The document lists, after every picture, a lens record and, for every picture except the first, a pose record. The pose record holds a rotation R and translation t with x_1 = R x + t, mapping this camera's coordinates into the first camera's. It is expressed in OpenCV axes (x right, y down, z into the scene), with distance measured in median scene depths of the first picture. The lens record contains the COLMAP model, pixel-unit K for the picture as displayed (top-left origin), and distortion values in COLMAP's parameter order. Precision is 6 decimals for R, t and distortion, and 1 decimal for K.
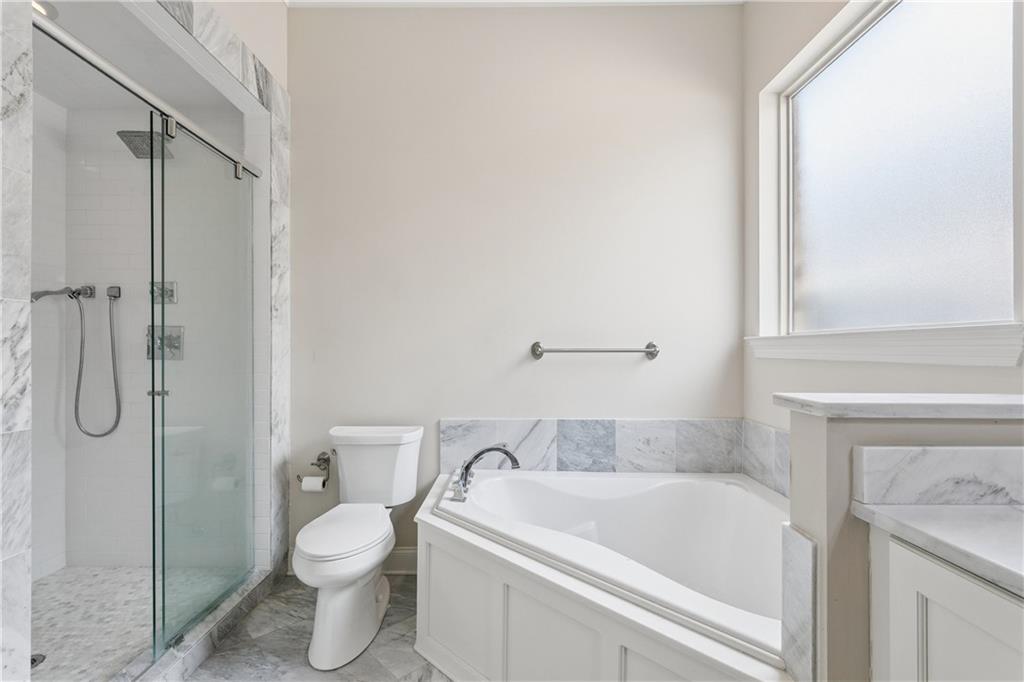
lens RADIAL K [[492.3, 0, 514.1], [0, 492.3, 344.3], [0, 0, 1]] dist [0.012358, -0.001456]
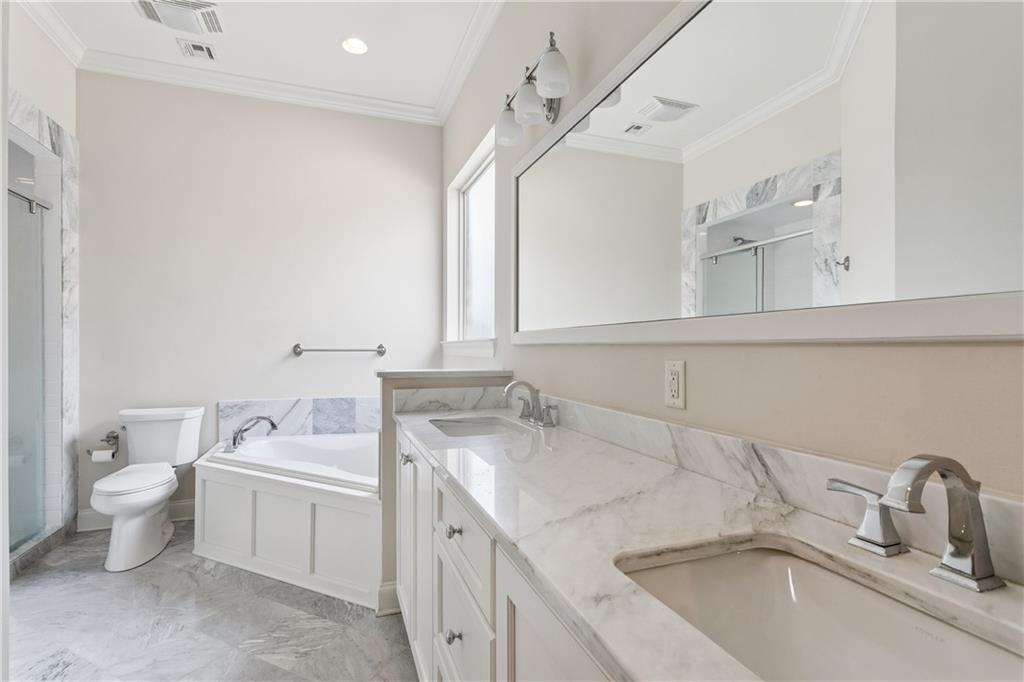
lens RADIAL K [[492.3, 0, 507.7], [0, 492.3, 346.5], [0, 0, 1]] dist [0.012358, -0.001456]
pose [[0.944762, 0.002958, 0.327744, 0.156337], [-0.005780, 0.999954, 0.007637, -0.011726], [-0.327706, -0.009109, 0.944736, -0.544980]]
